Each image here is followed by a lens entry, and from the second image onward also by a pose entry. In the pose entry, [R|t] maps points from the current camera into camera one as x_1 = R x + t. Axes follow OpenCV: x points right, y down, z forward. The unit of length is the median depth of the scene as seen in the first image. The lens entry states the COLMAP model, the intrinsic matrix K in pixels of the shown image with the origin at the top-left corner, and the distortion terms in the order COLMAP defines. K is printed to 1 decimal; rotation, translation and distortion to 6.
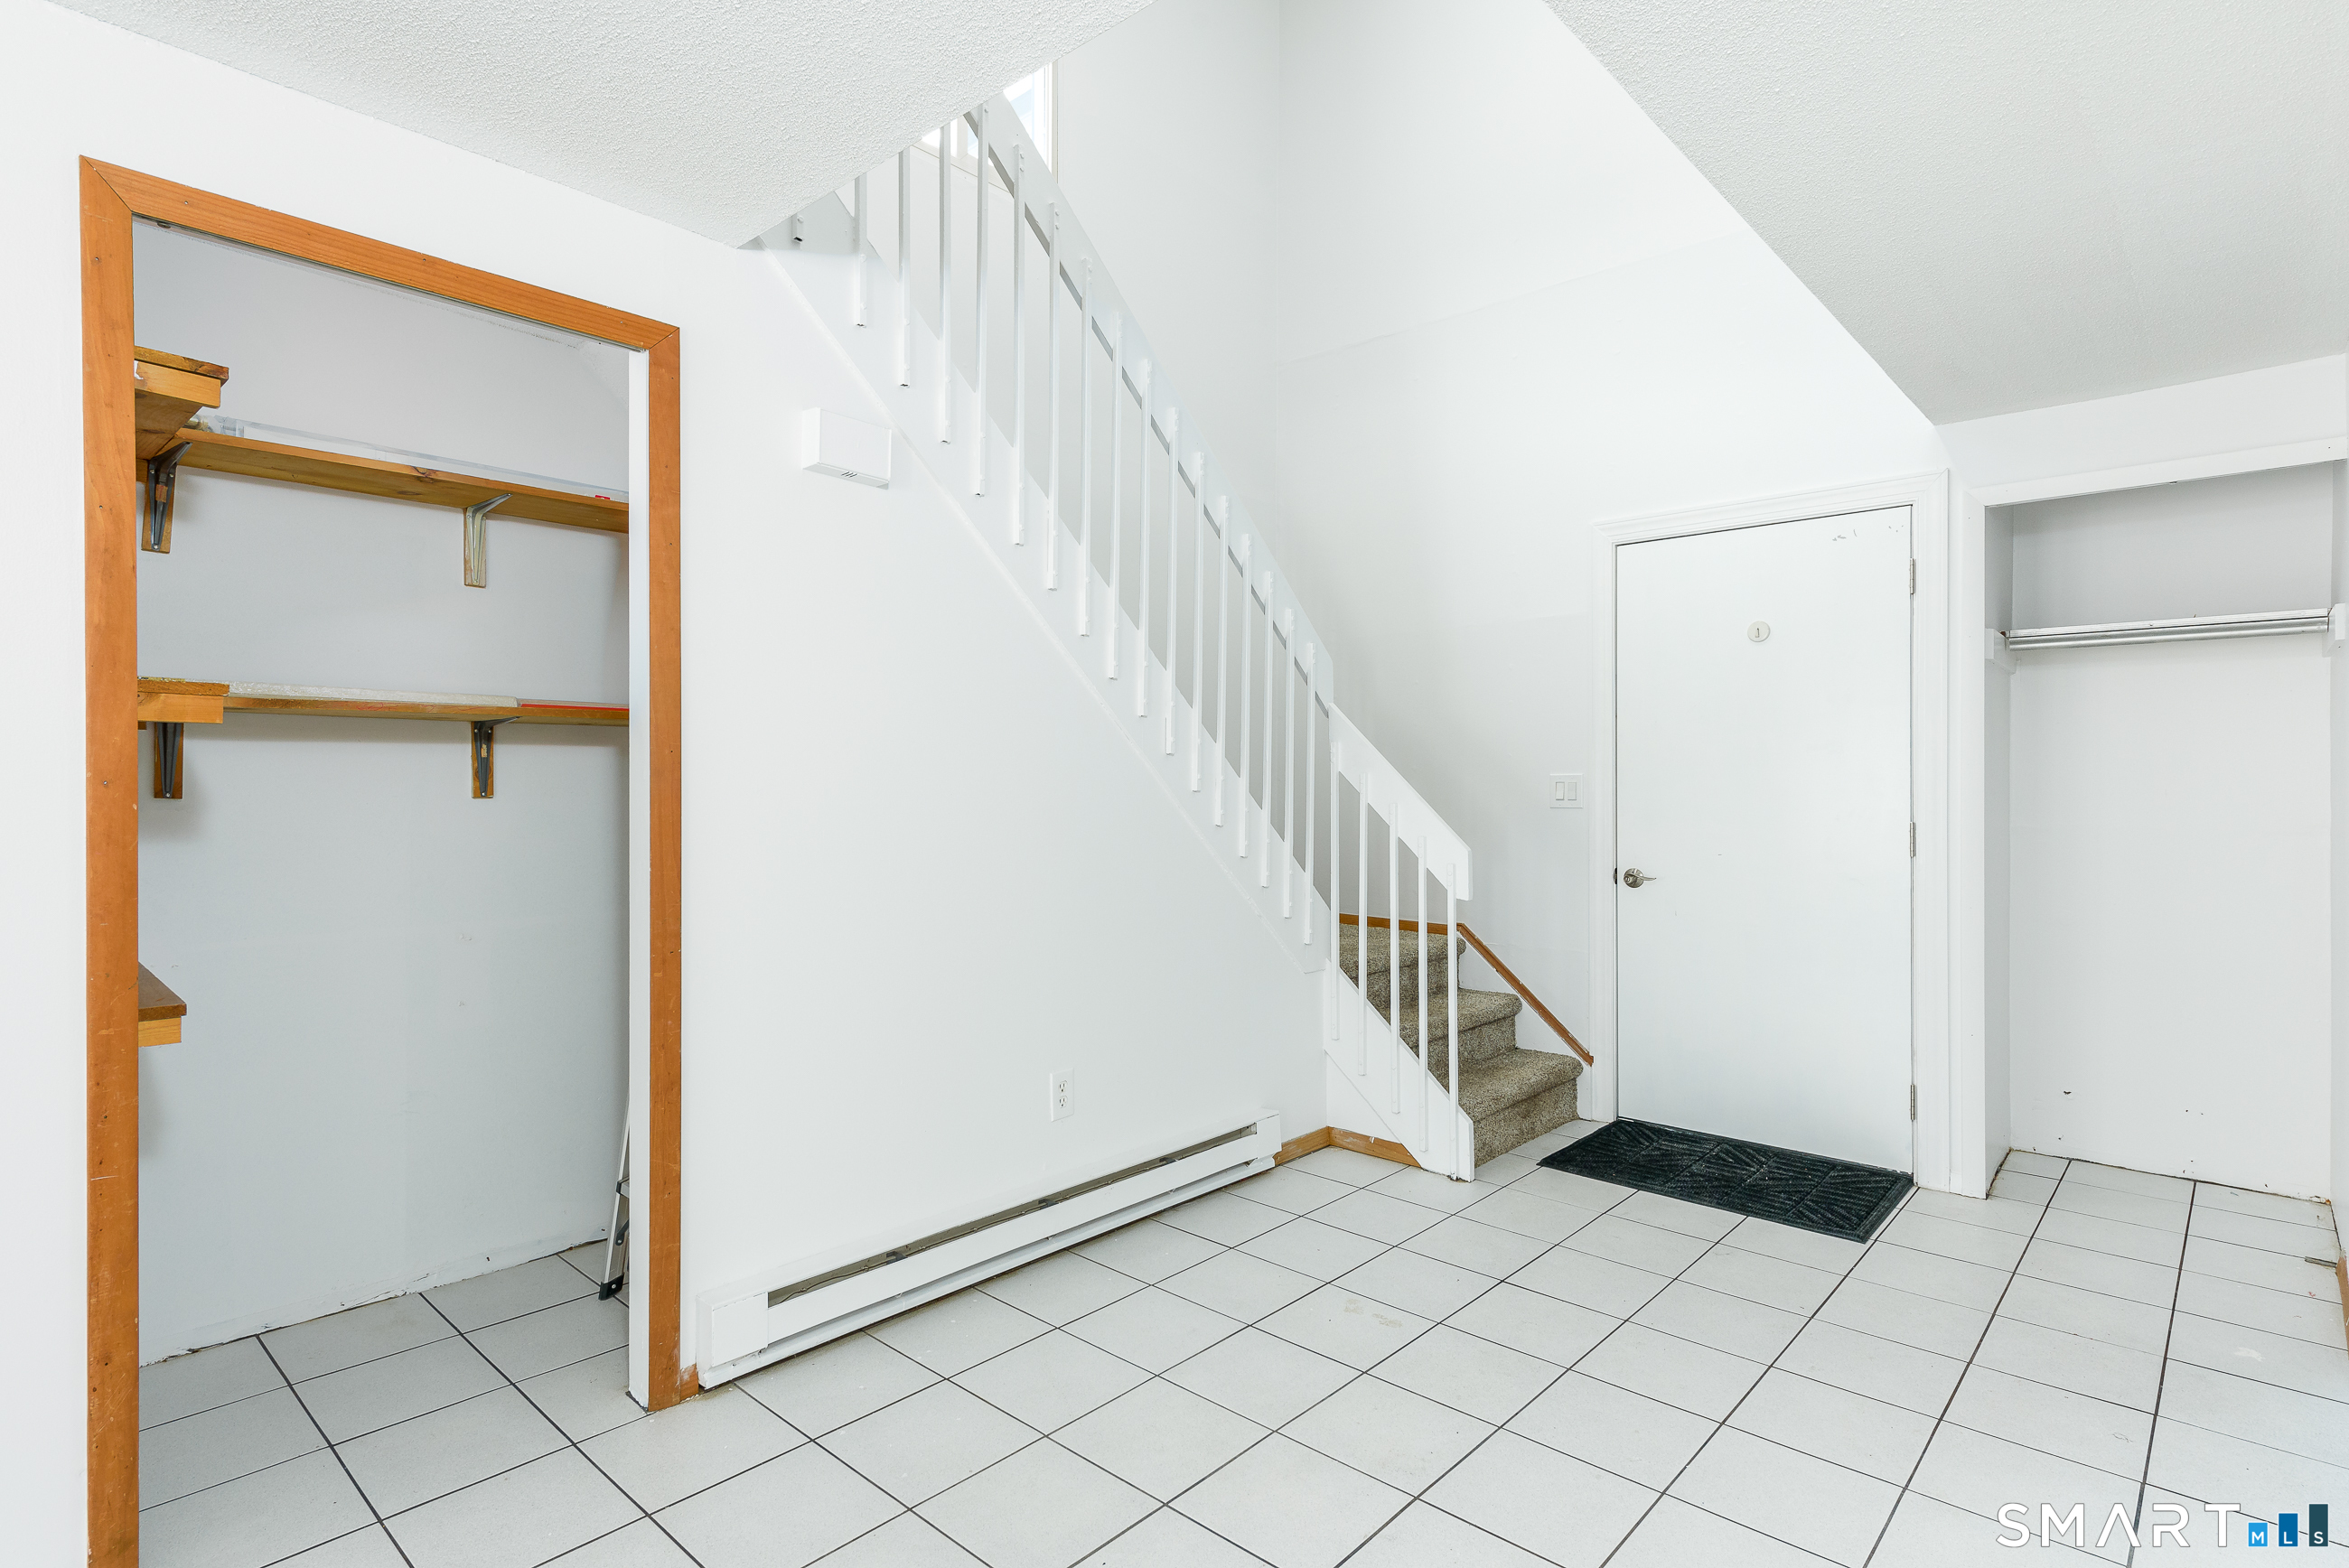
lens RADIAL K [[1200.6, 0, 1174.5], [0, 1200.6, 784.0], [0, 0, 1]] dist [-0.002105, -0.000009]
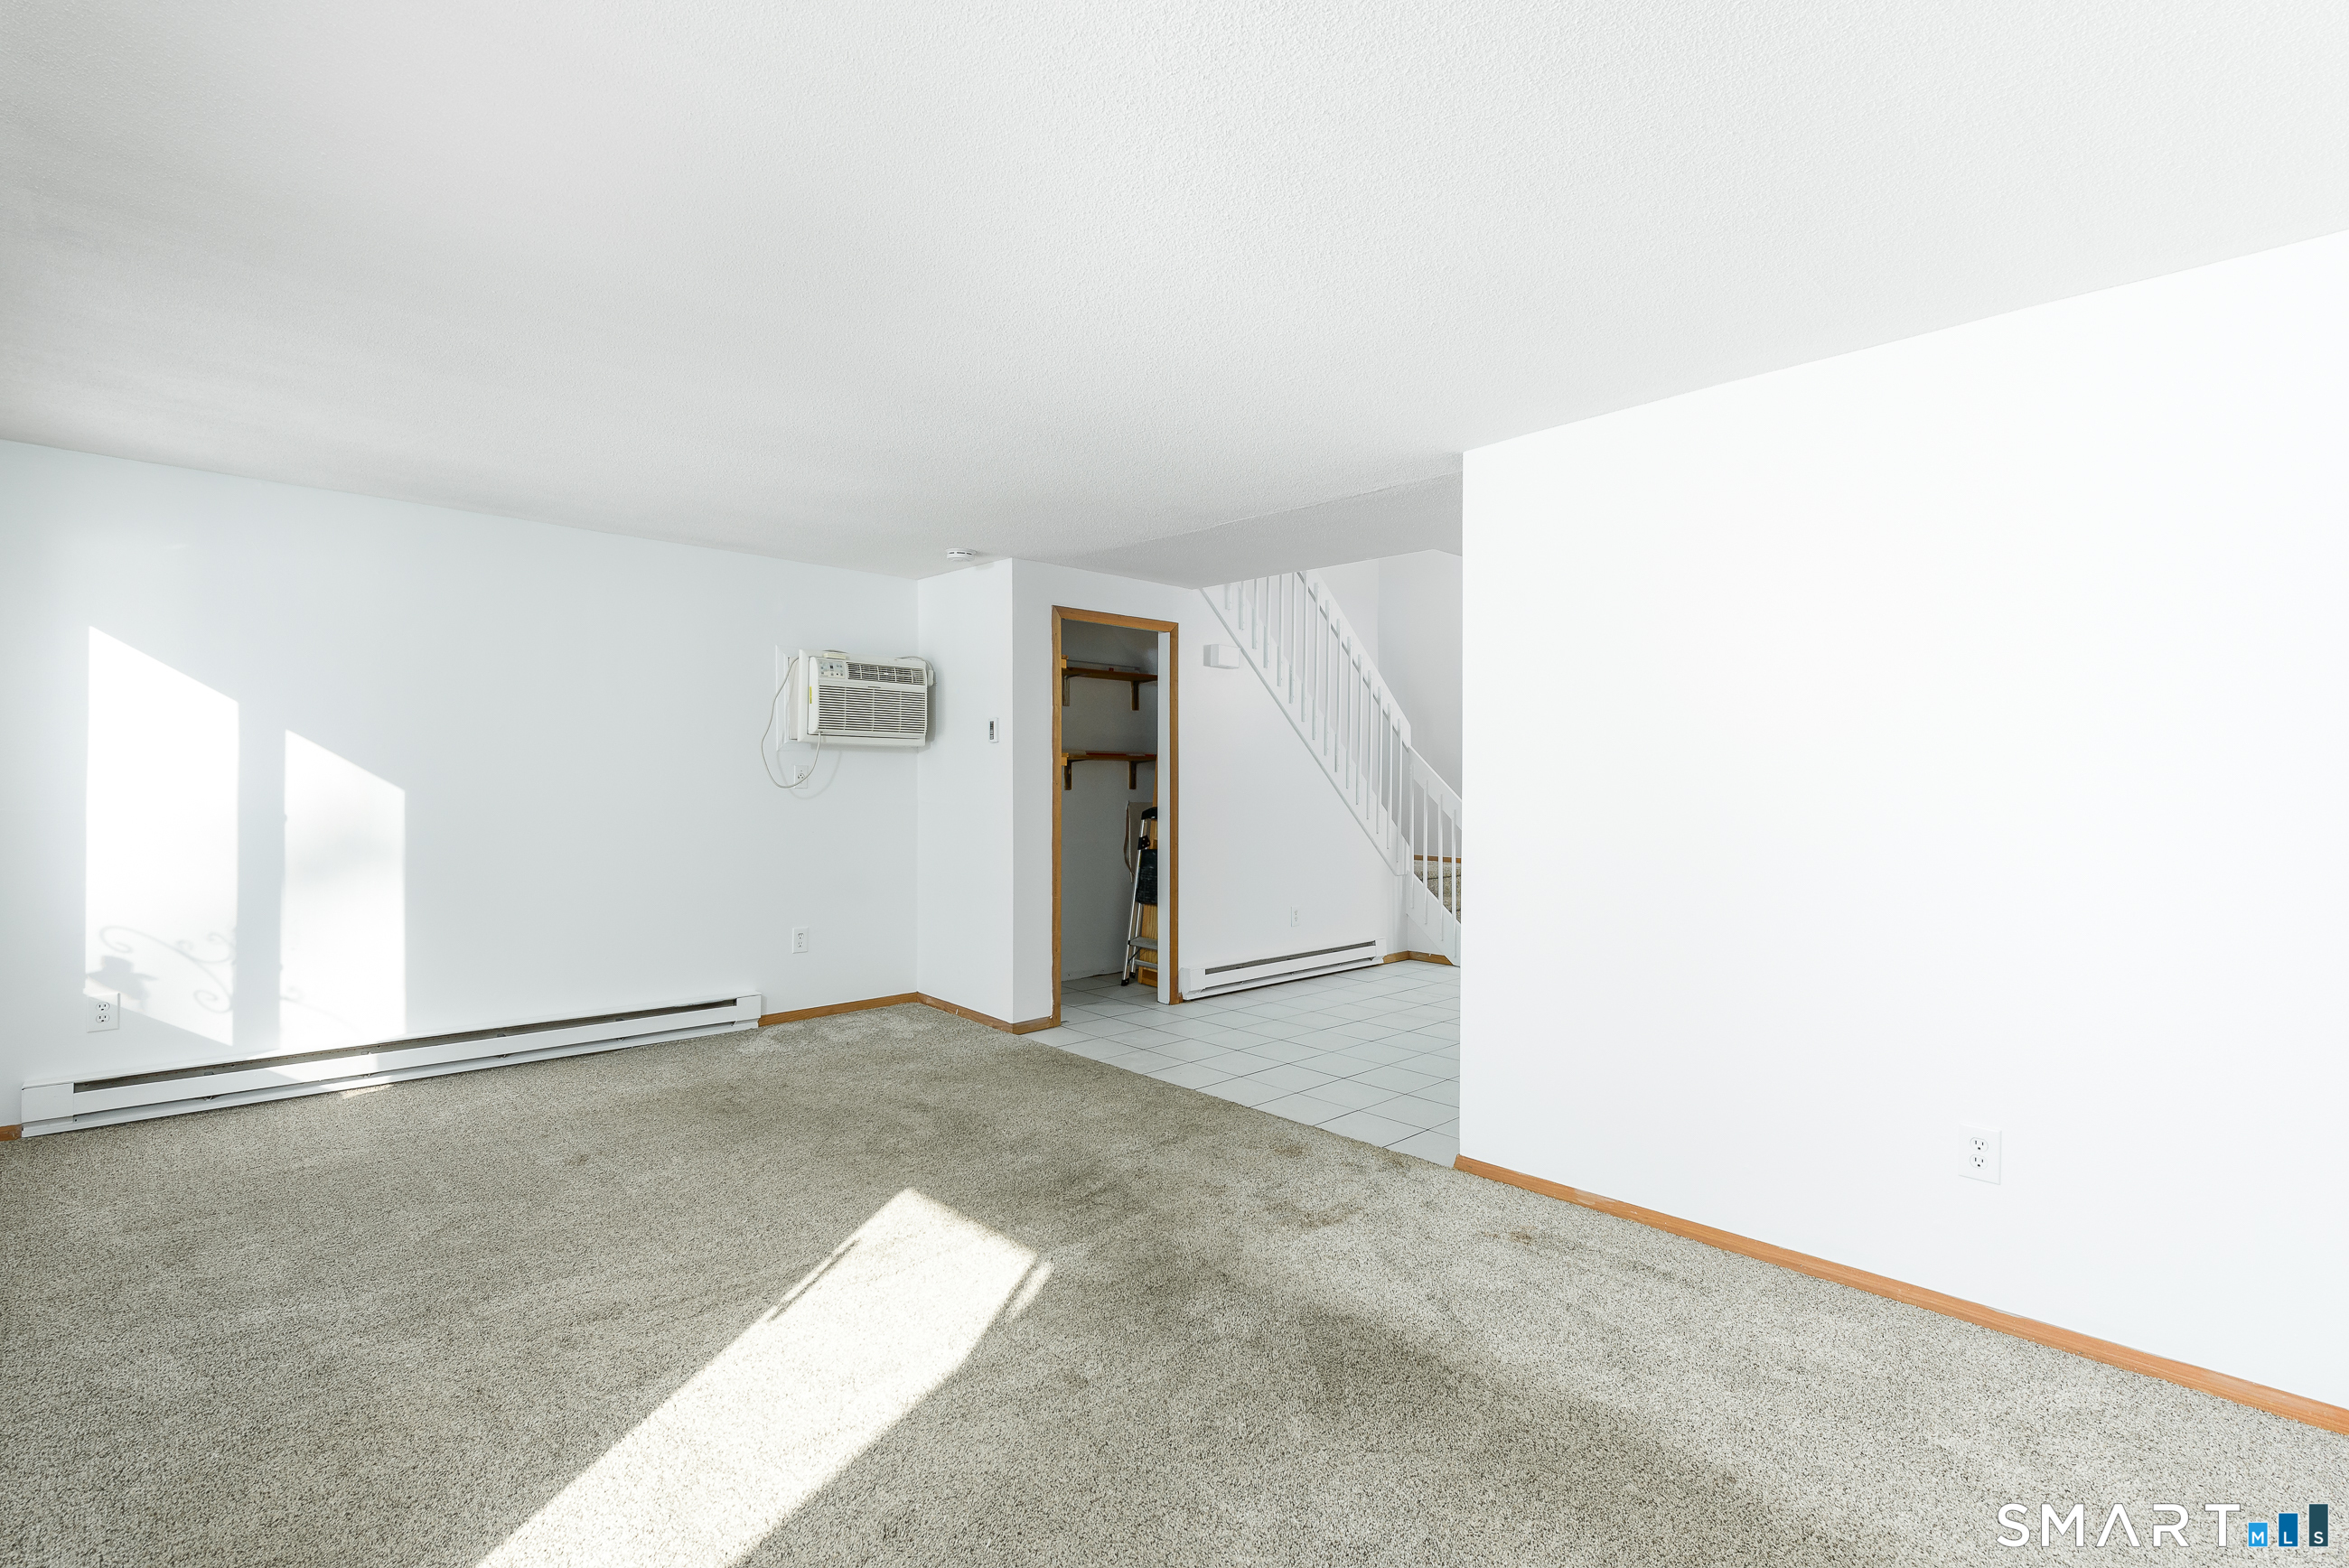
lens RADIAL K [[1082.2, 0, 1174.5], [0, 1082.2, 784.0], [0, 0, 1]] dist [0.002386, 0.000165]
pose [[0.996844, 0.010885, -0.078632, -0.144989], [-0.011612, 0.999894, -0.008792, 0.011455], [0.078528, 0.009678, 0.996865, -1.007597]]
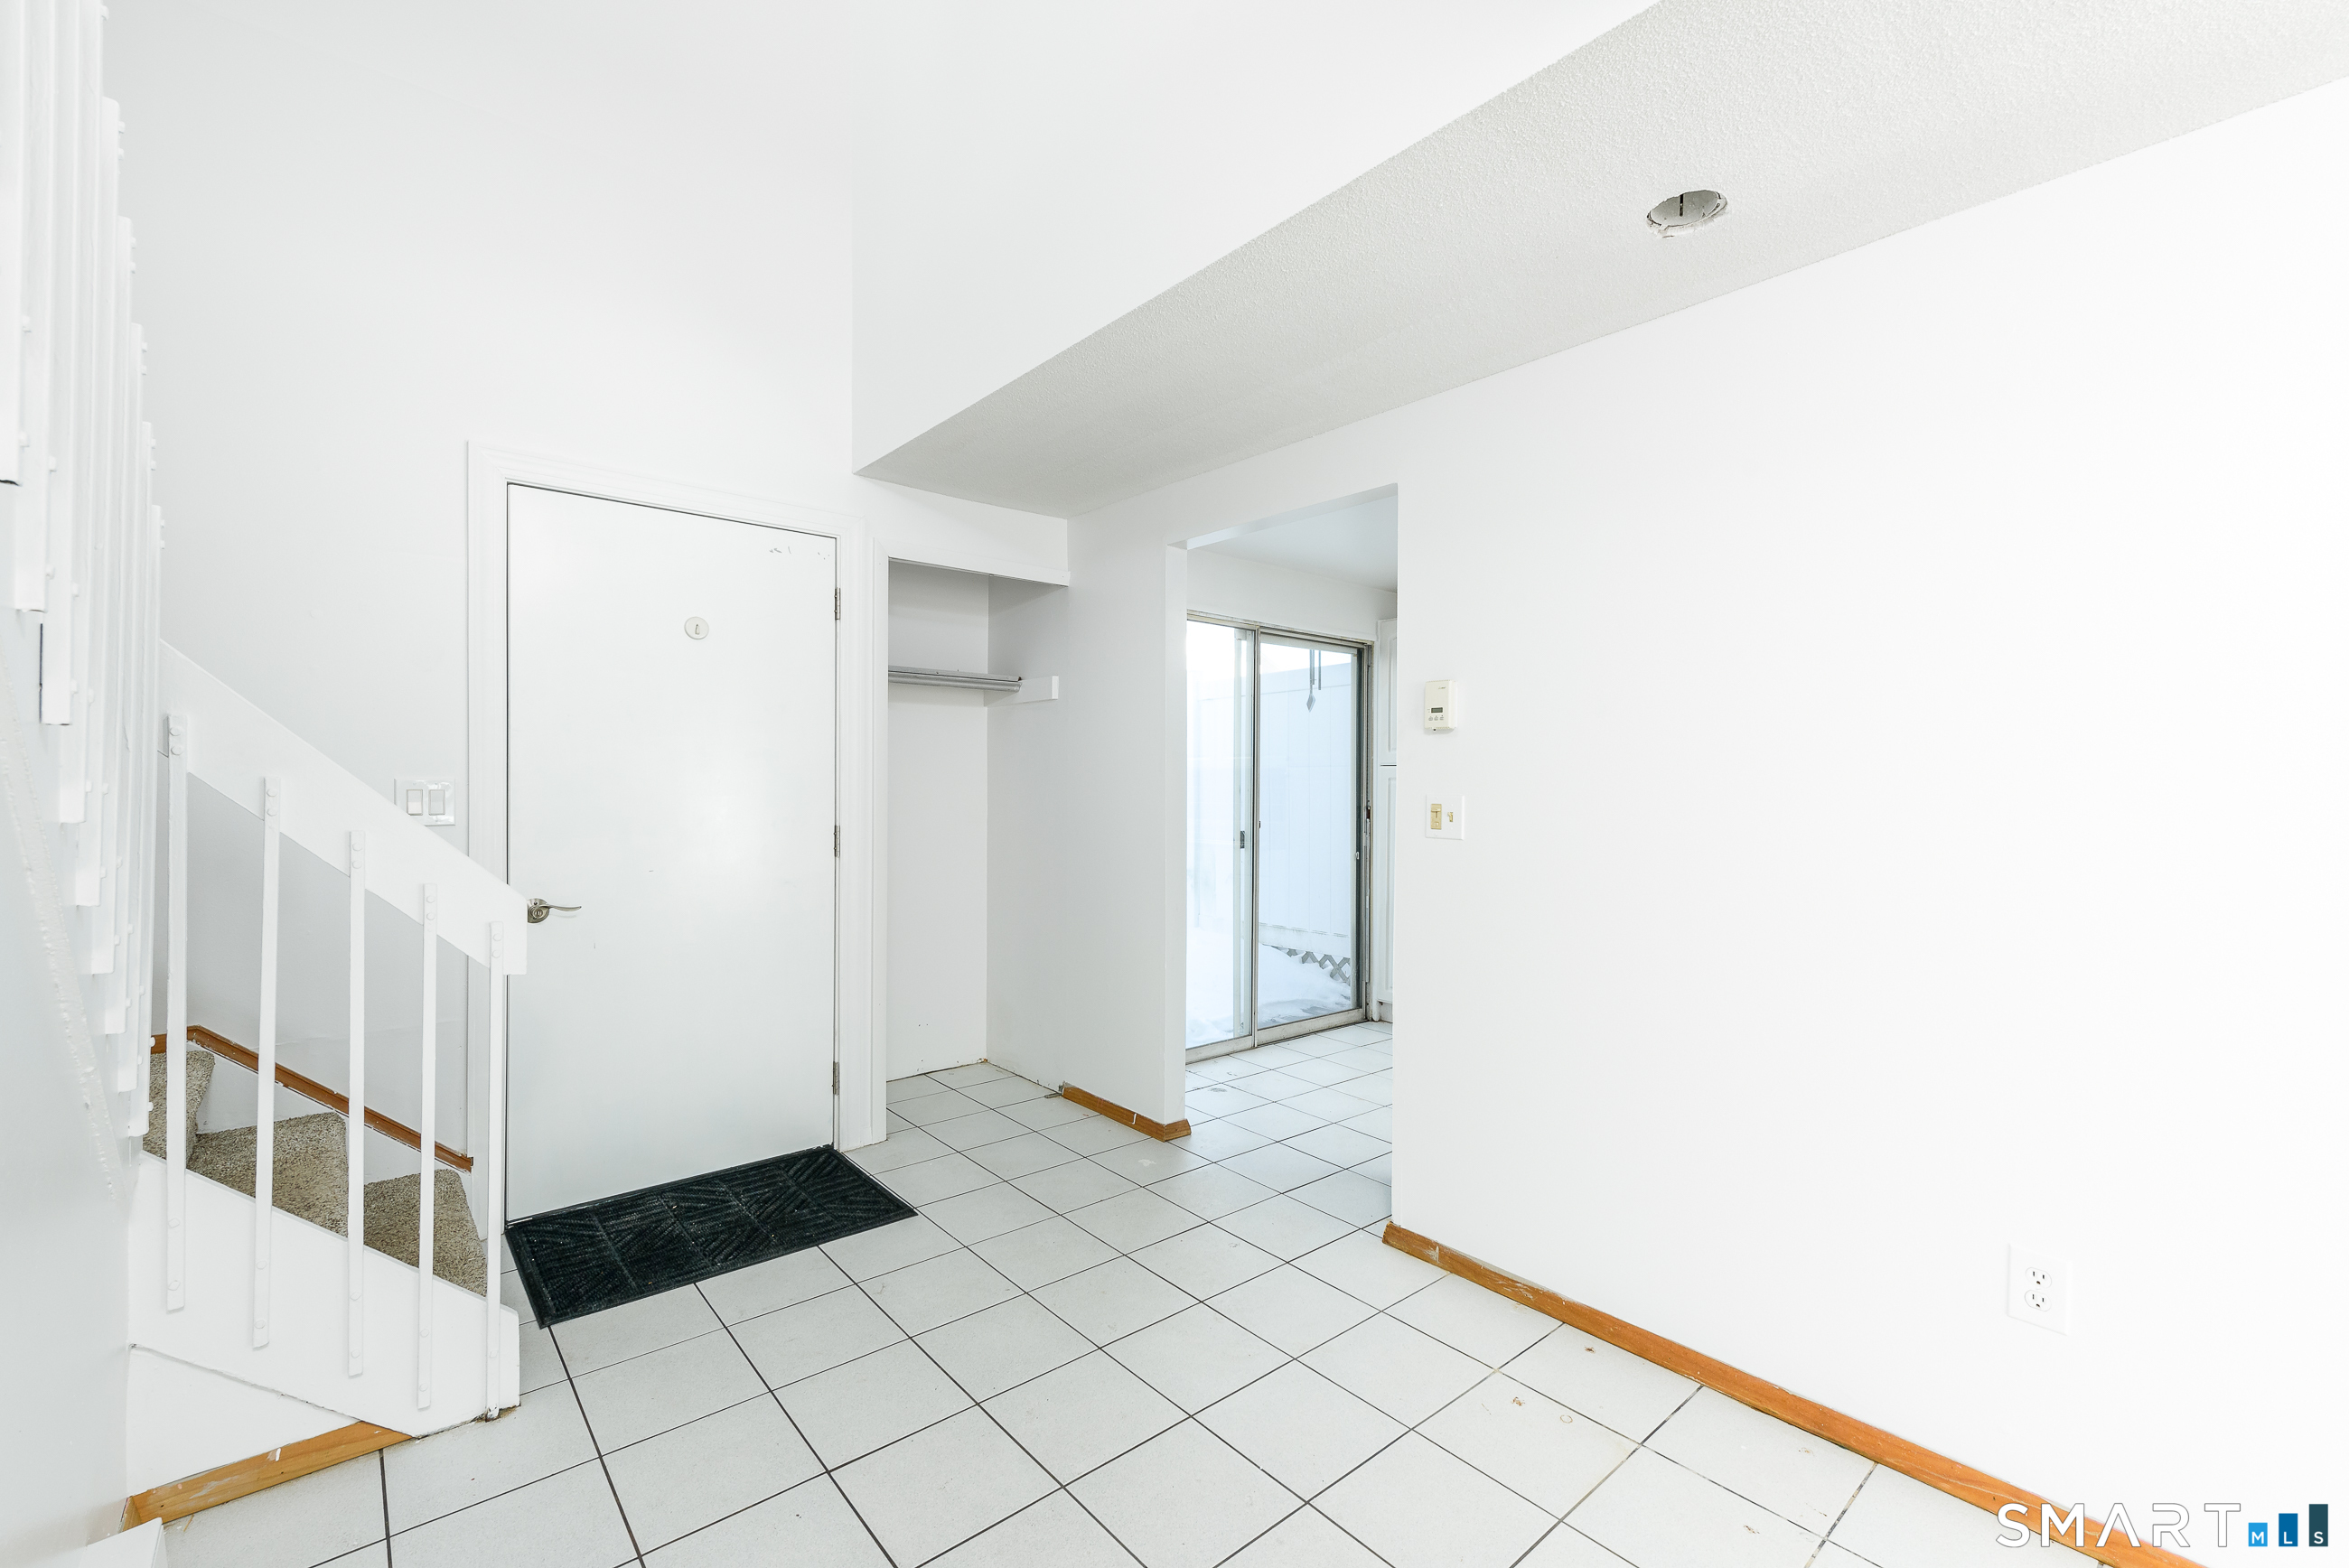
lens RADIAL K [[968.0, 0, 1174.5], [0, 968.0, 784.0], [0, 0, 1]] dist [-0.002247, -0.000642]
pose [[0.123956, 0.001627, 0.992286, -0.225842], [0.005216, 0.999984, -0.002291, -0.002303], [-0.992274, 0.005460, 0.123945, 0.566837]]
